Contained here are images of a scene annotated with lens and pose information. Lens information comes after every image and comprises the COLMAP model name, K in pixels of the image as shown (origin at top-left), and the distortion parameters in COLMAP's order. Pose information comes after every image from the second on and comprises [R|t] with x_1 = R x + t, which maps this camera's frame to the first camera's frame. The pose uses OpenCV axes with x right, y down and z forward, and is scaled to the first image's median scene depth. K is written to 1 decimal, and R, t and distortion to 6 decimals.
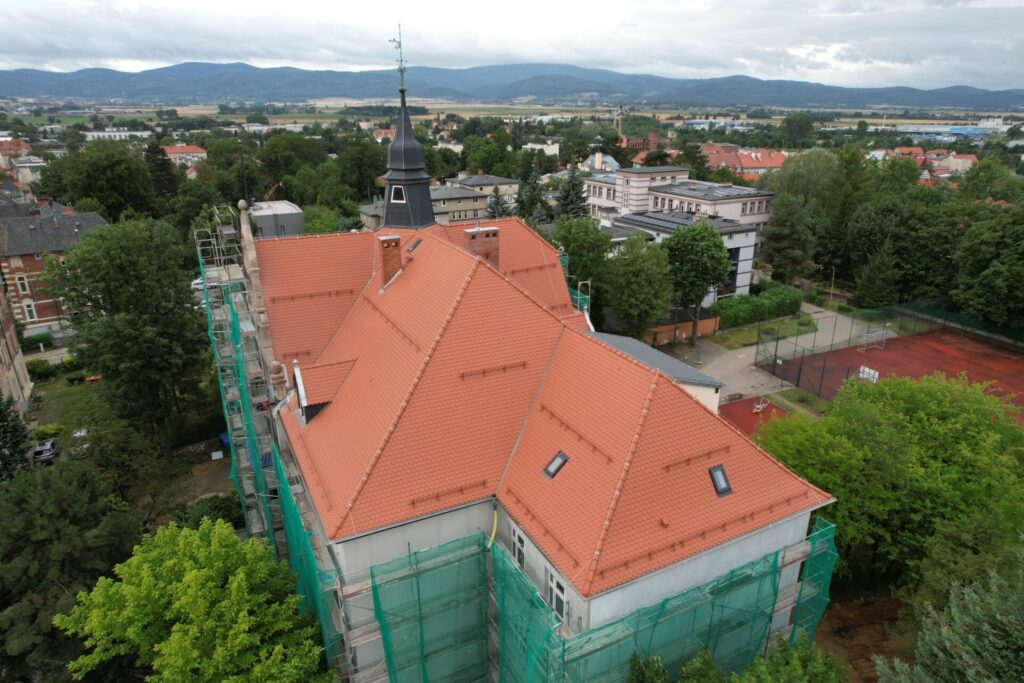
lens RADIAL K [[650.2, 0, 518.3], [0, 650.2, 343.6], [0, 0, 1]] dist [-0.077150, 0.068210]
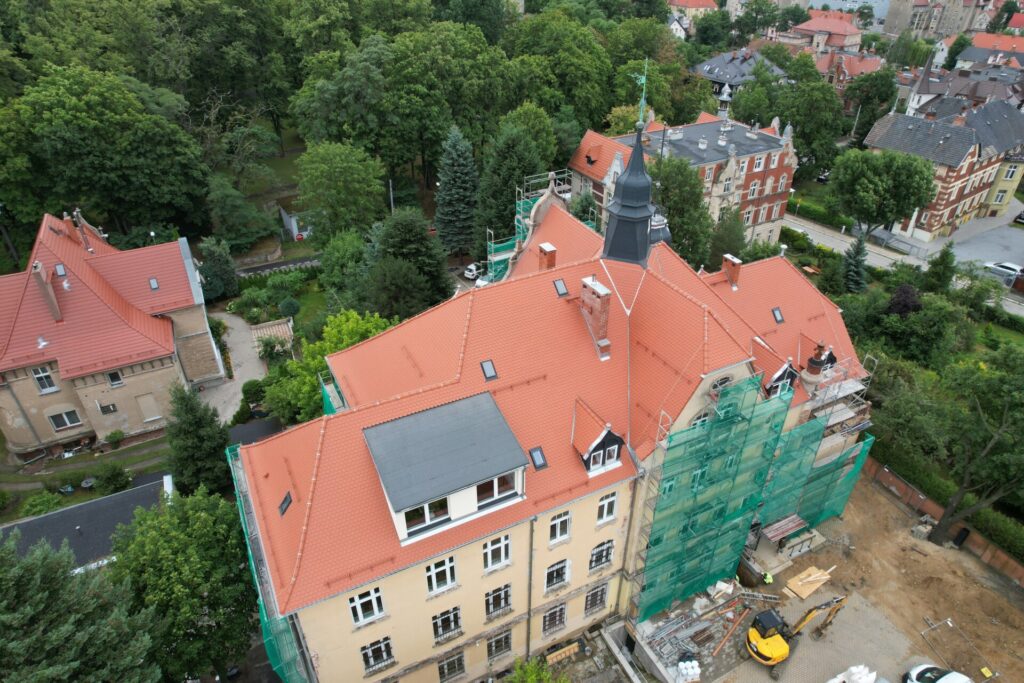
lens RADIAL K [[650.2, 0, 518.3], [0, 650.2, 343.6], [0, 0, 1]] dist [-0.077150, 0.068210]
pose [[-0.000496, 0.556112, -0.831107, 0.226378], [-0.349196, 0.778692, 0.521249, -0.162868], [0.937050, 0.290478, 0.193806, 0.207552]]
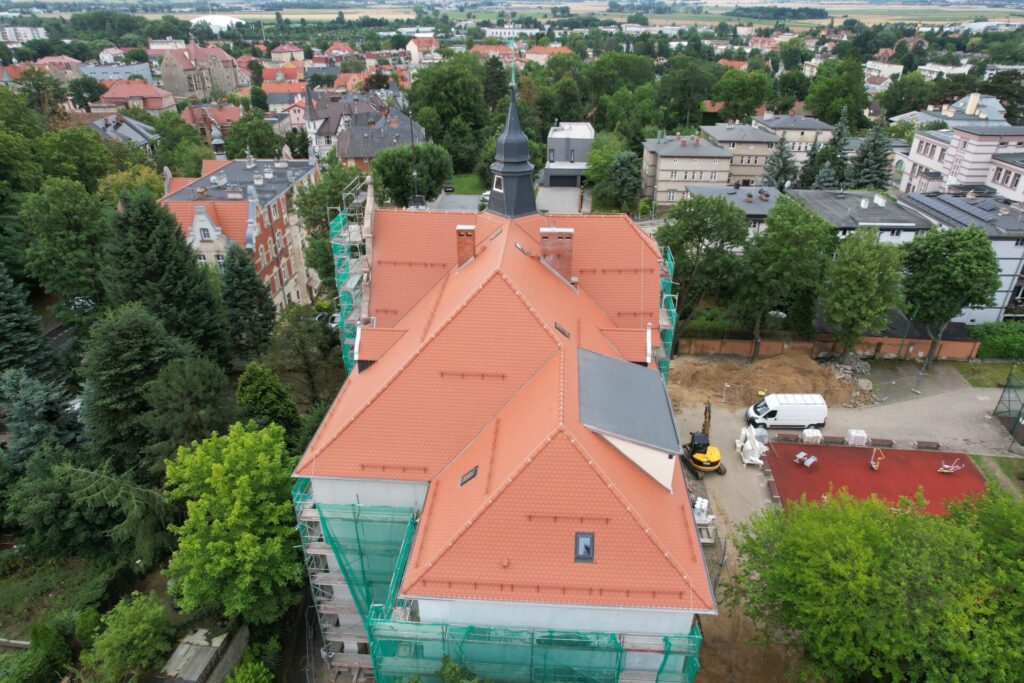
lens RADIAL K [[650.2, 0, 518.3], [0, 650.2, 343.6], [0, 0, 1]] dist [-0.077150, 0.068210]
pose [[0.855744, 0.245264, -0.455574, 0.115647], [-0.182018, 0.966928, 0.178658, -0.049623], [0.484326, -0.069963, 0.872085, 0.015491]]
